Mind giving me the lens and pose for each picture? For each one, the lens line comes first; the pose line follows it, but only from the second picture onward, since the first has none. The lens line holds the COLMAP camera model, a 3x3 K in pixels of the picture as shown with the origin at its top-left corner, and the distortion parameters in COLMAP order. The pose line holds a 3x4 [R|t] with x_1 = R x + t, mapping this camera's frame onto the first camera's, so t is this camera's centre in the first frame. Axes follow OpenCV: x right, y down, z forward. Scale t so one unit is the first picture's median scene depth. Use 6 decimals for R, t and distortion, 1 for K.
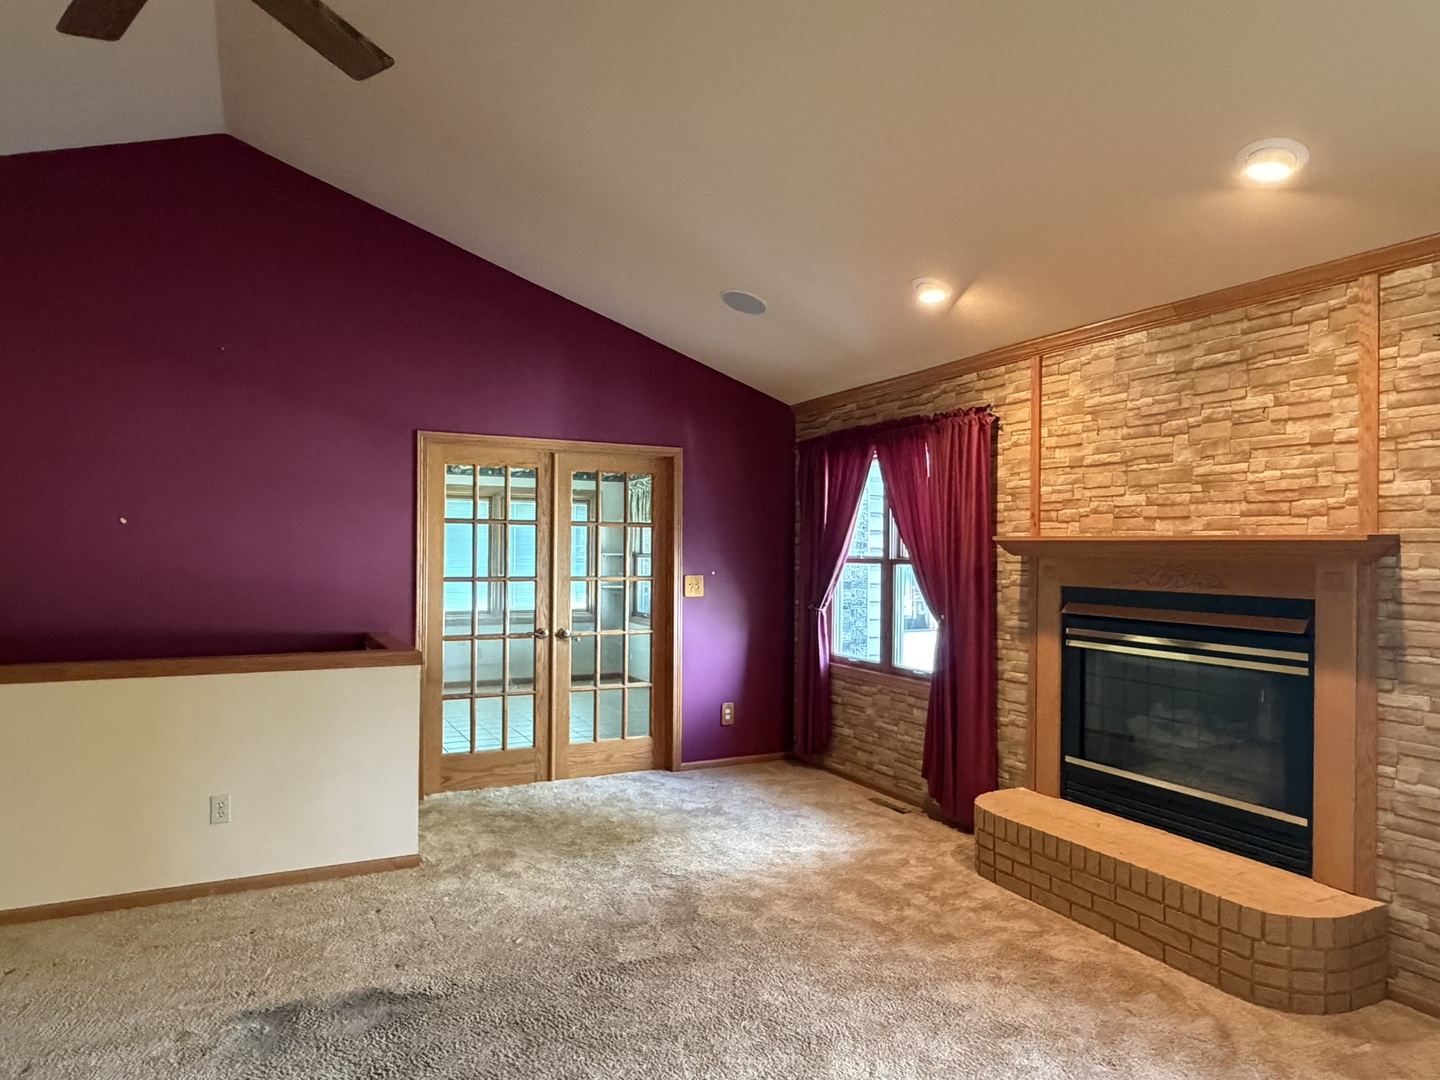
lens RADIAL K [[903.7, 0, 715.9], [0, 903.7, 536.3], [0, 0, 1]] dist [-0.004653, -0.002984]
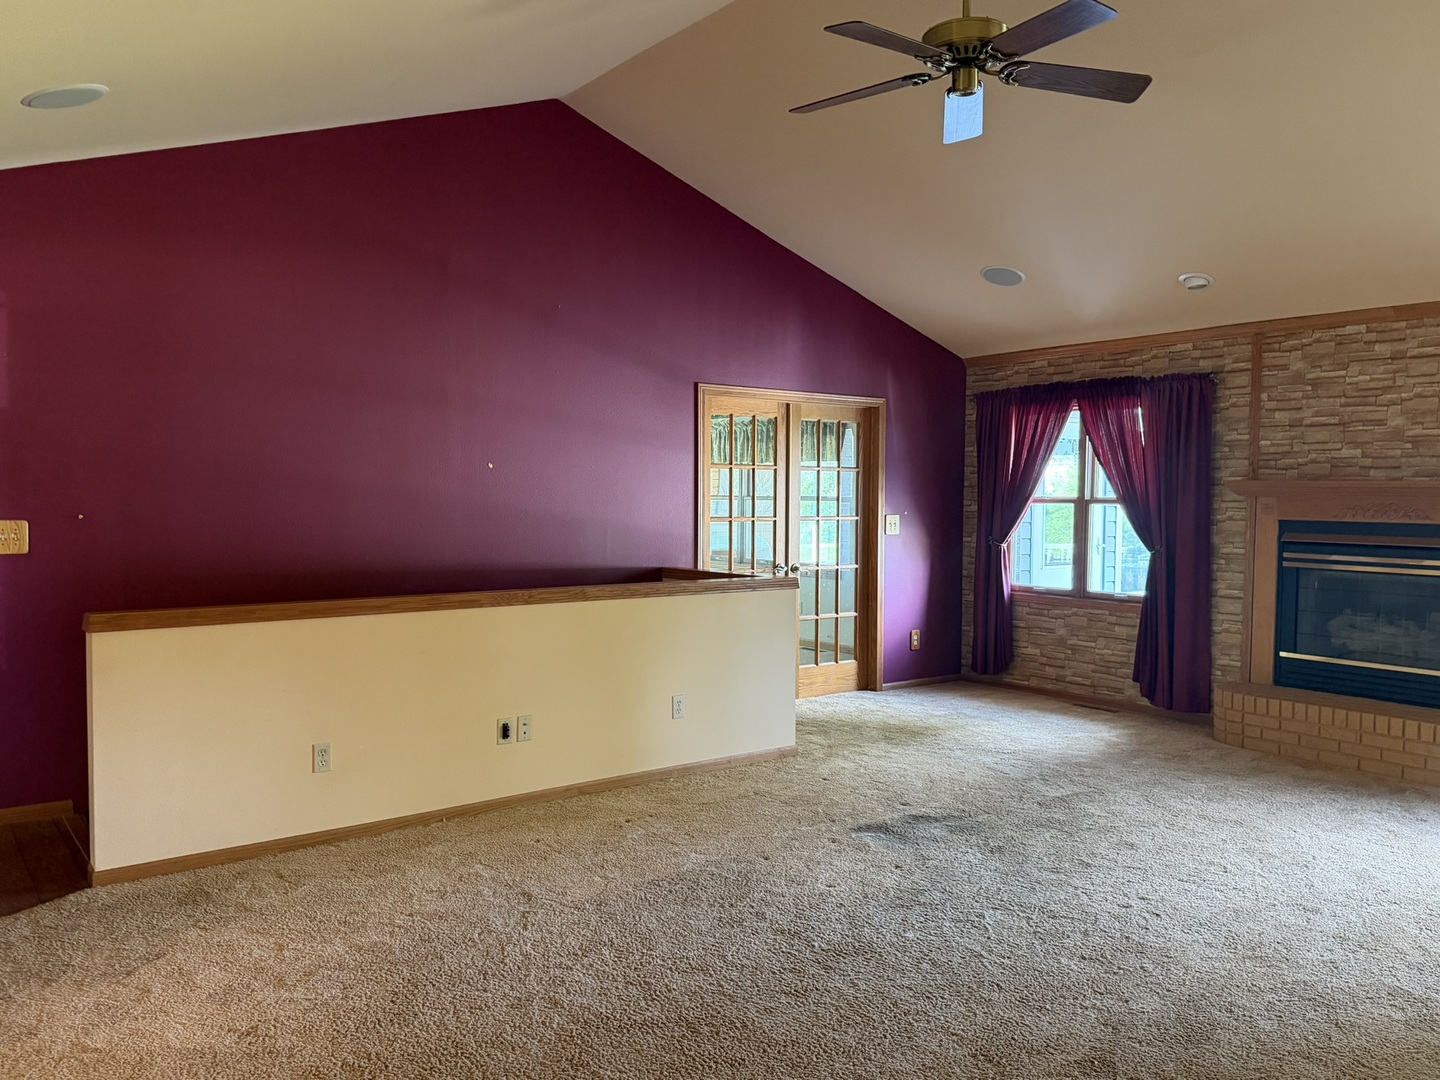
lens RADIAL K [[1118.4, 0, 694.6], [0, 1118.4, 544.7], [0, 0, 1]] dist [0.064020, -0.092381]
pose [[0.982960, -0.010050, 0.183546, -0.726397], [-0.001745, 0.997949, 0.063992, -0.010626], [-0.183813, -0.063222, 0.980926, -0.416816]]
